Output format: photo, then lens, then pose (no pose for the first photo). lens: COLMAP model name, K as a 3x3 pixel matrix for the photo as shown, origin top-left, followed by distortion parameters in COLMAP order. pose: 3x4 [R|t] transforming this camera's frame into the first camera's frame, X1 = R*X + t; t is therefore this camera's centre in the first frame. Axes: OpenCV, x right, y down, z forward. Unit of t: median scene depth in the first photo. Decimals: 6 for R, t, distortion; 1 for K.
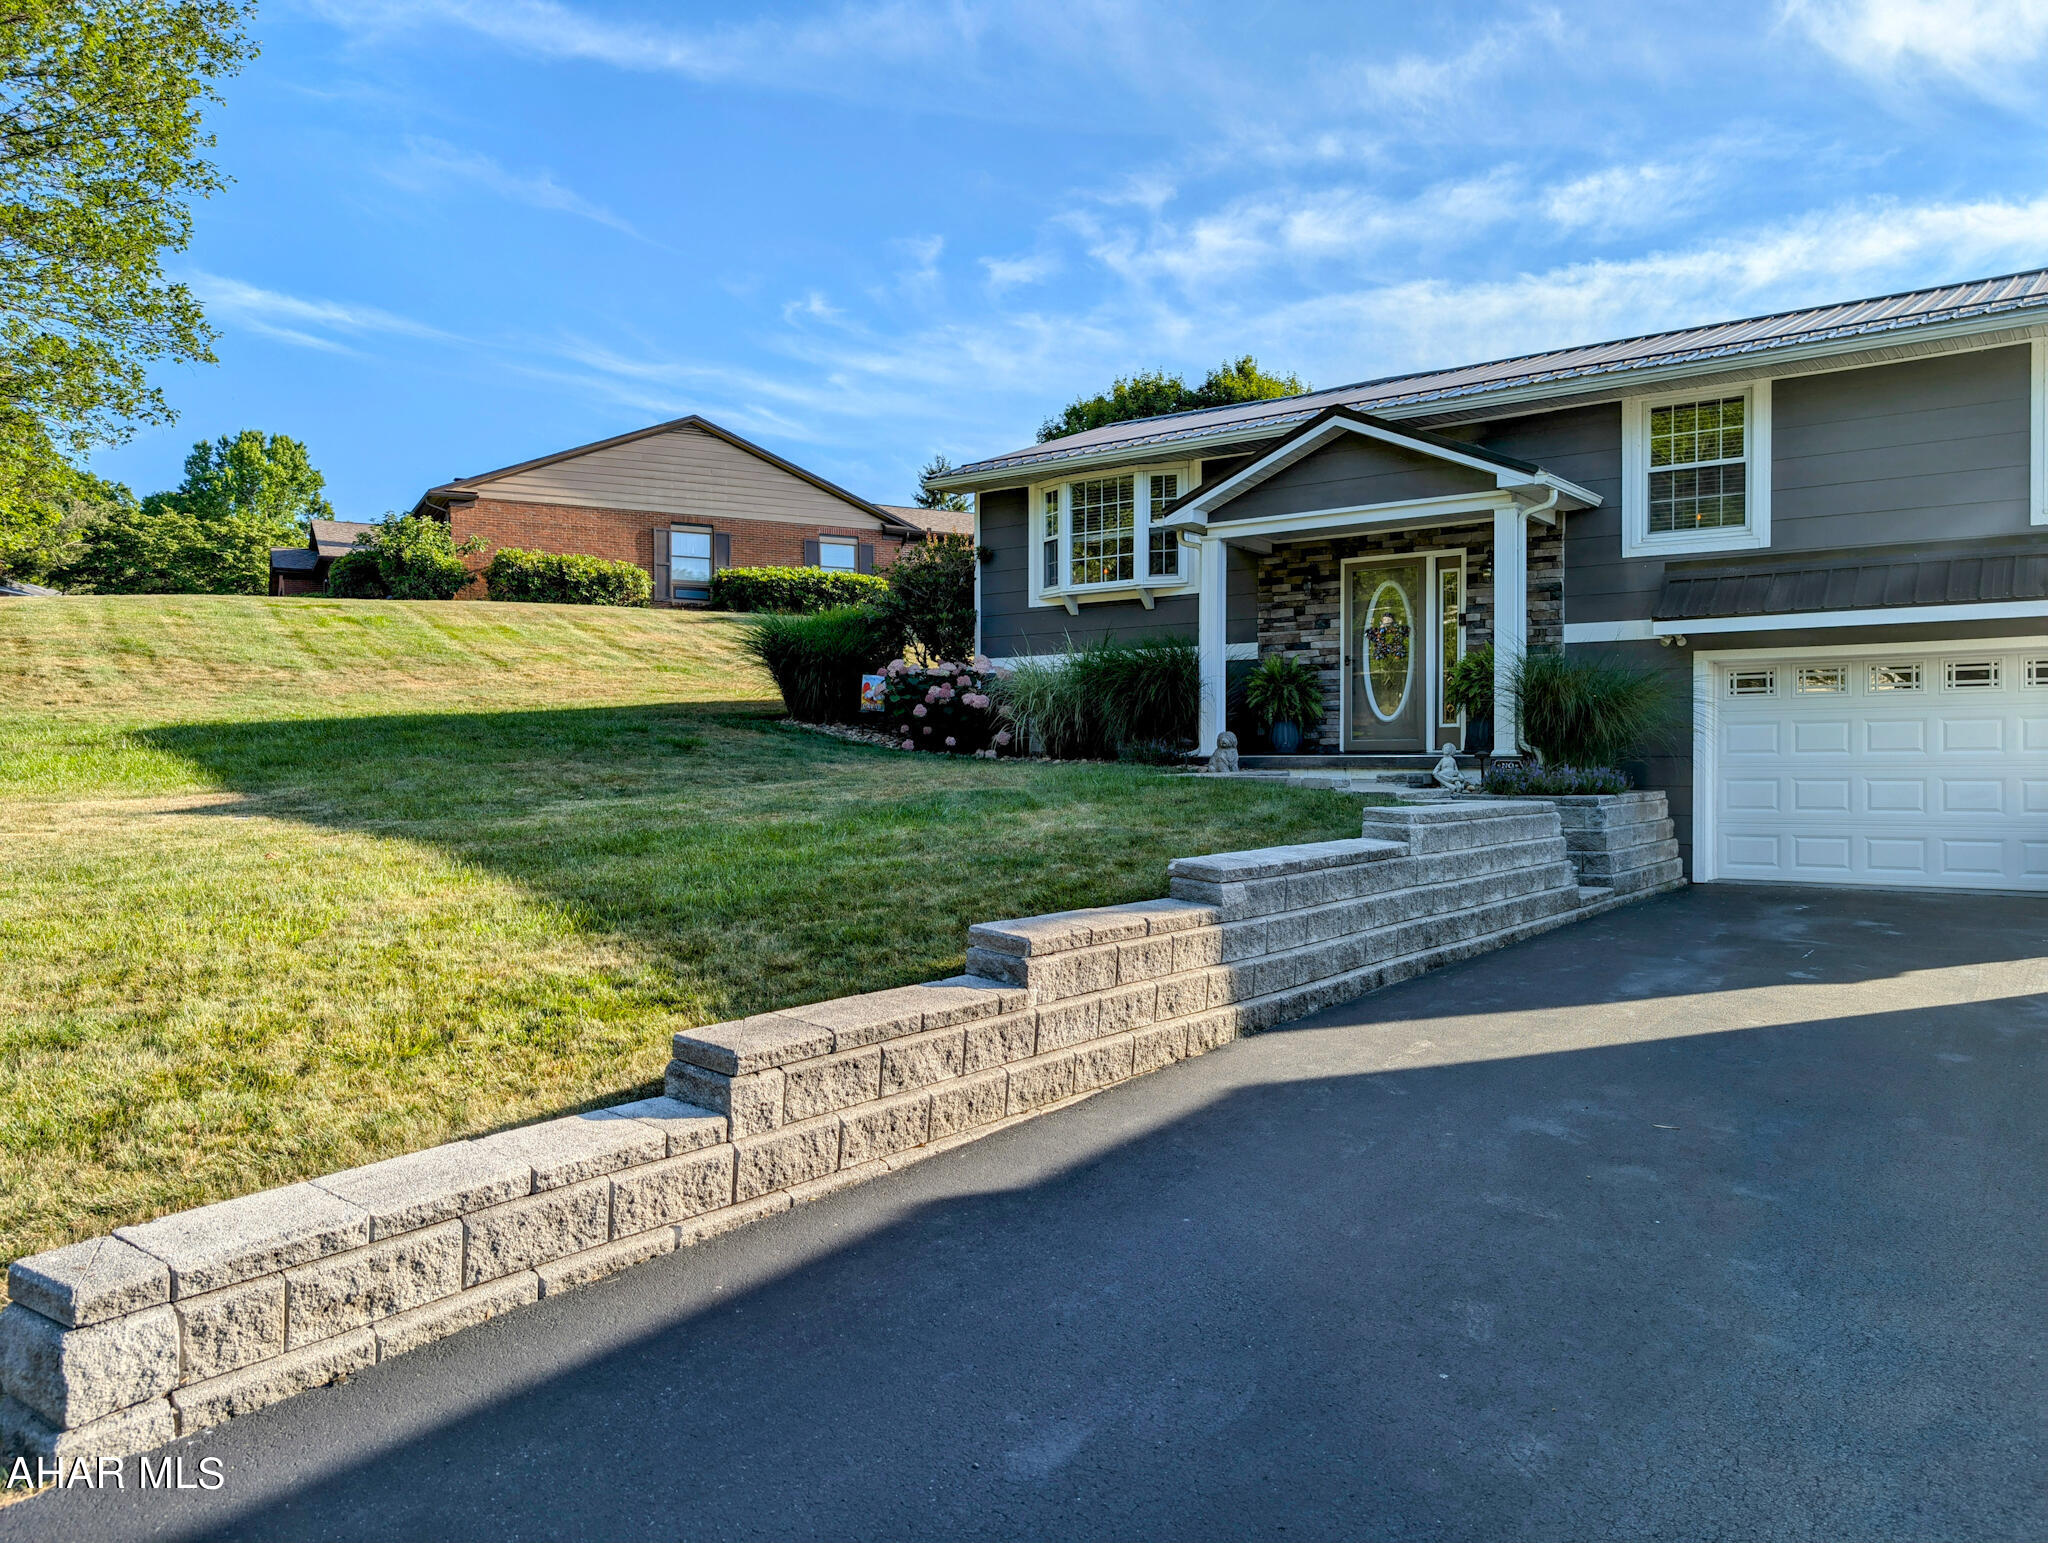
lens RADIAL K [[1472.8, 0, 1023.6], [0, 1472.8, 783.1], [0, 0, 1]] dist [0.041854, -0.034917]
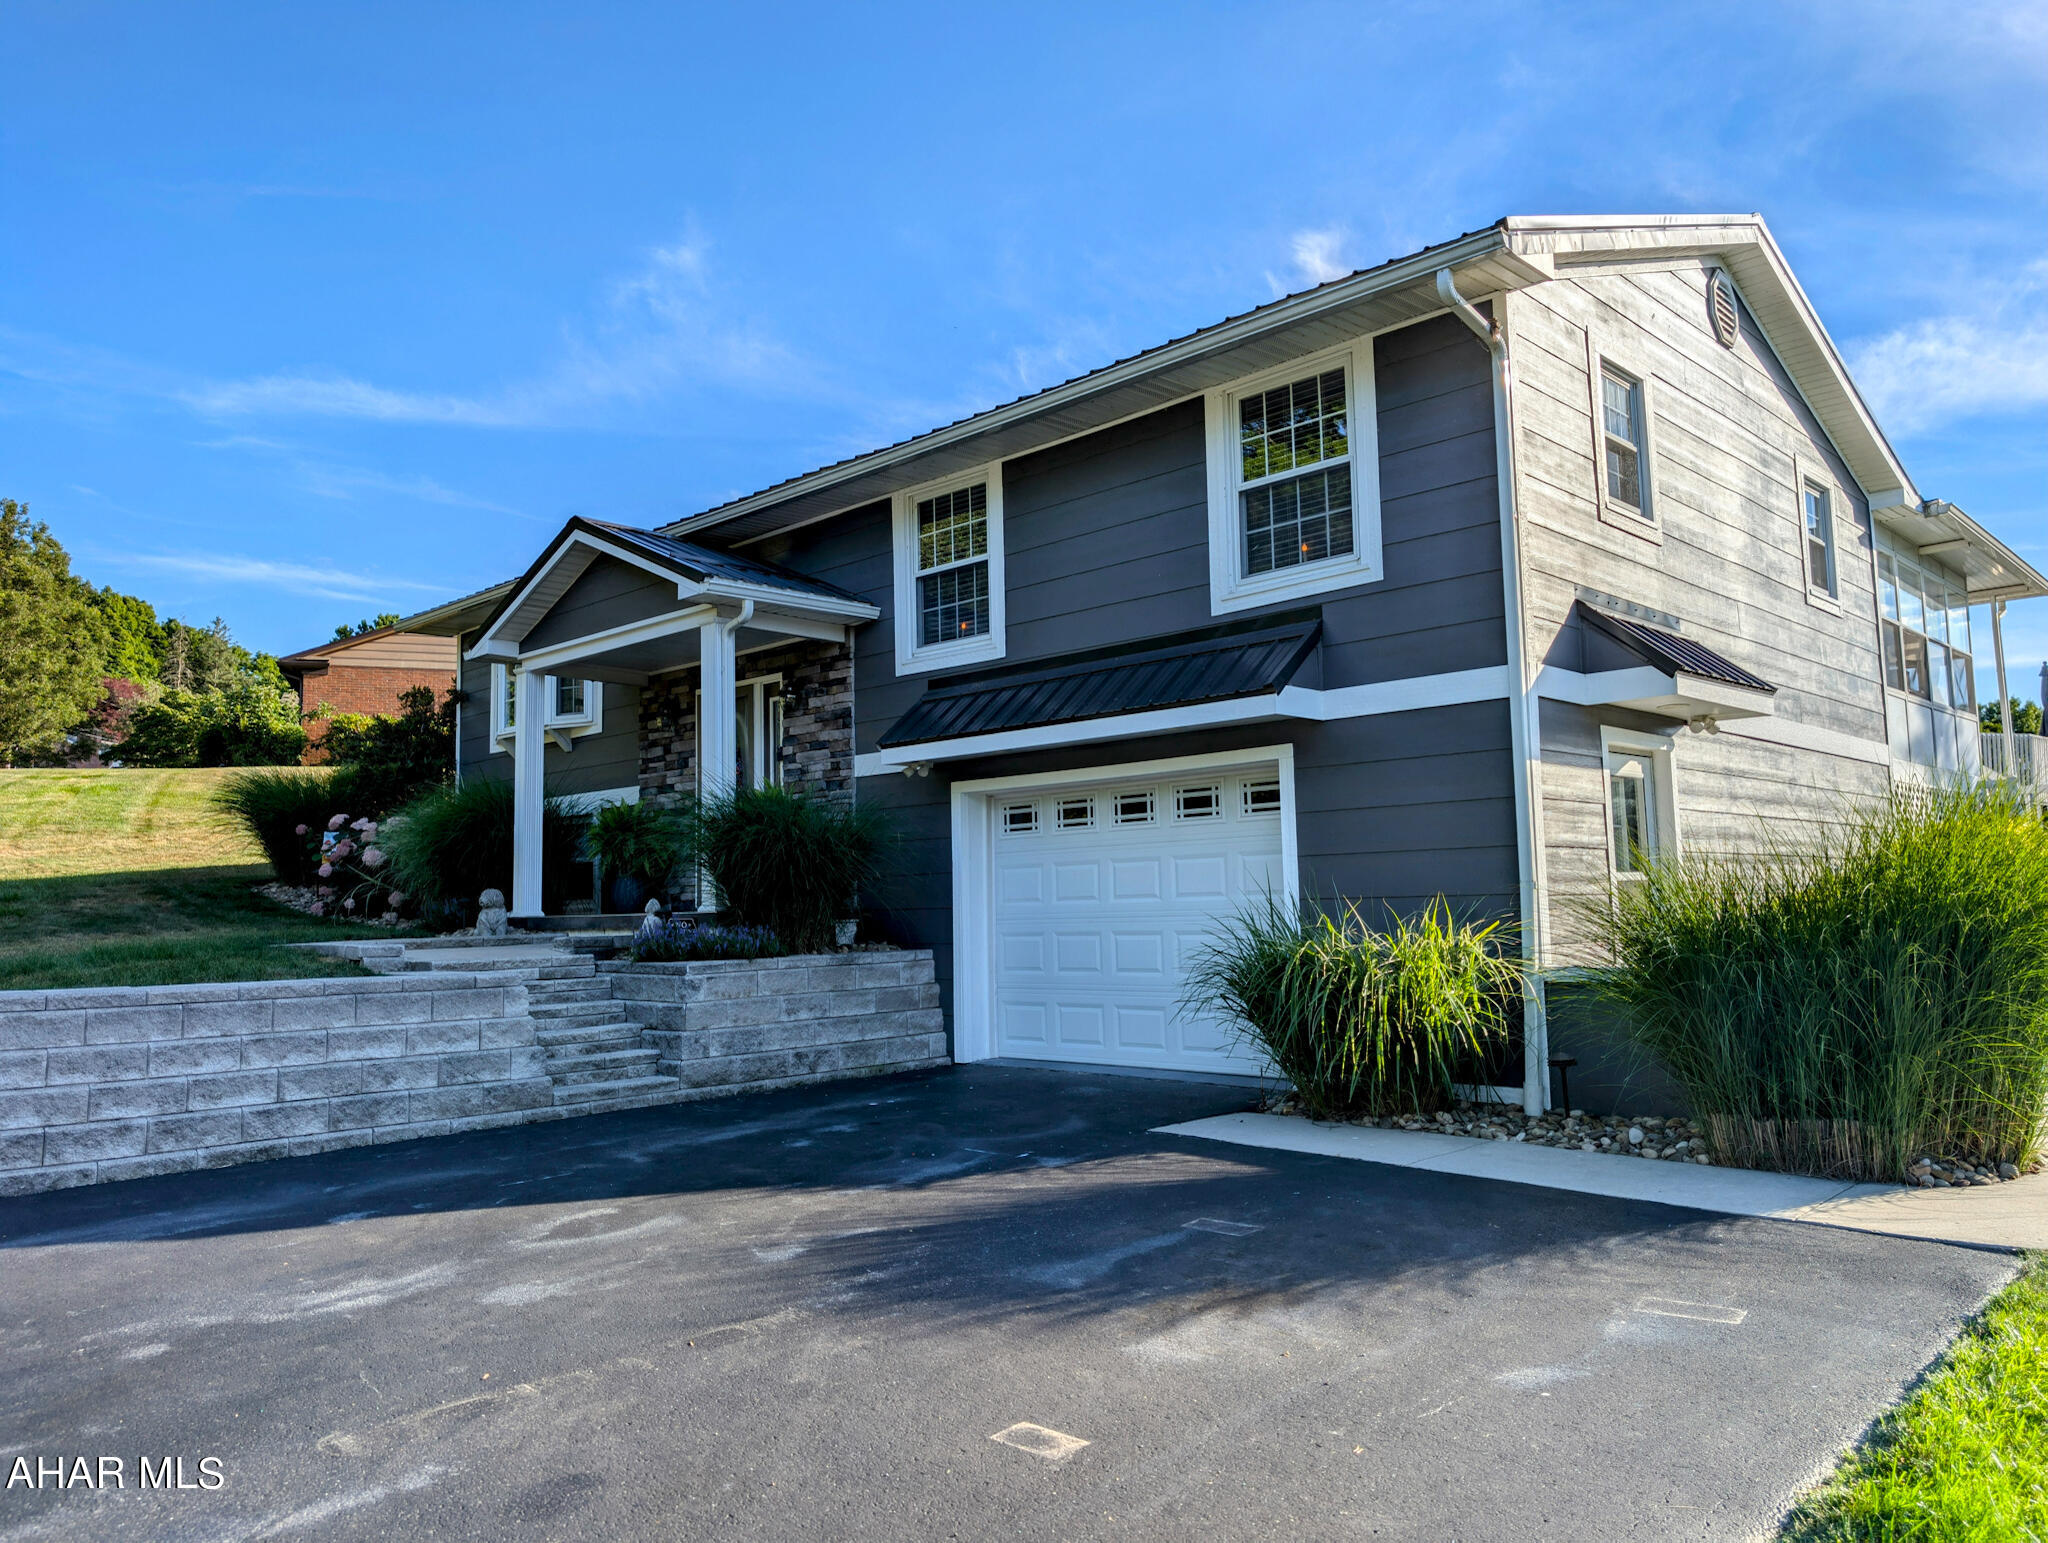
lens RADIAL K [[1472.8, 0, 1037.2], [0, 1472.8, 772.9], [0, 0, 1]] dist [0.041854, -0.034917]
pose [[0.991991, -0.030747, -0.122510, 0.544394], [0.017437, 0.993968, -0.108274, -0.002868], [0.125100, 0.105271, 0.986543, 0.163996]]
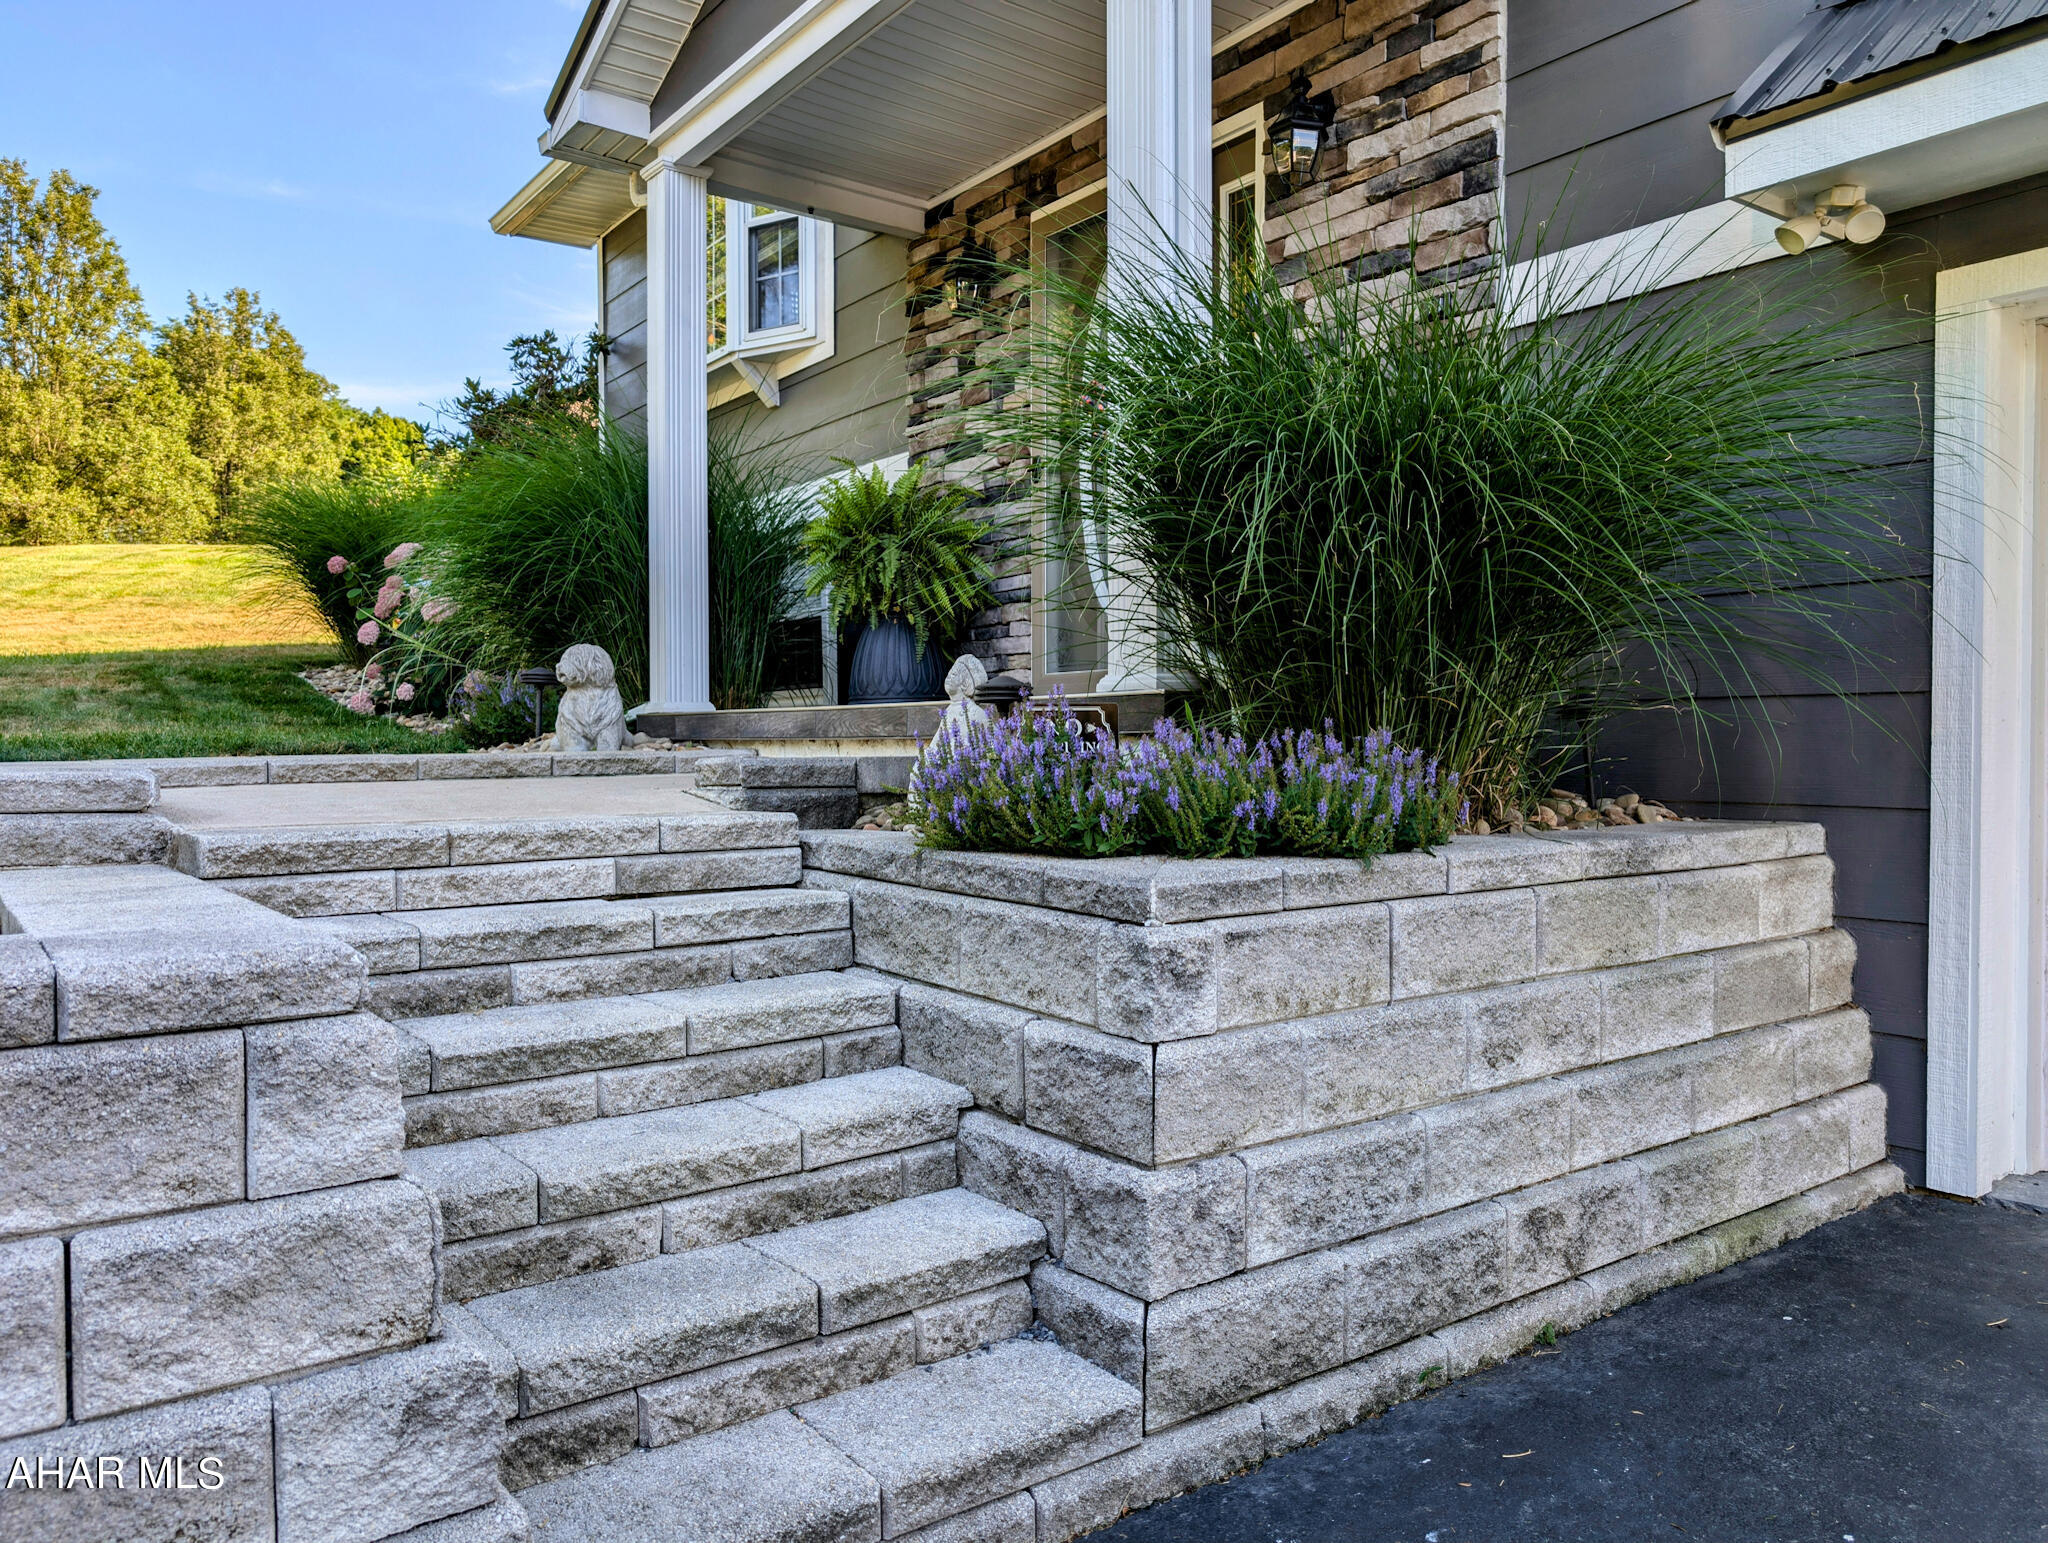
lens RADIAL K [[1472.8, 0, 1043.4], [0, 1472.8, 772.5], [0, 0, 1]] dist [0.041854, -0.034917]
pose [[0.960367, 0.003401, -0.278716, 0.340754], [-0.002563, 0.999991, 0.003369, -0.003994], [0.278725, -0.002521, 0.960368, 0.644881]]
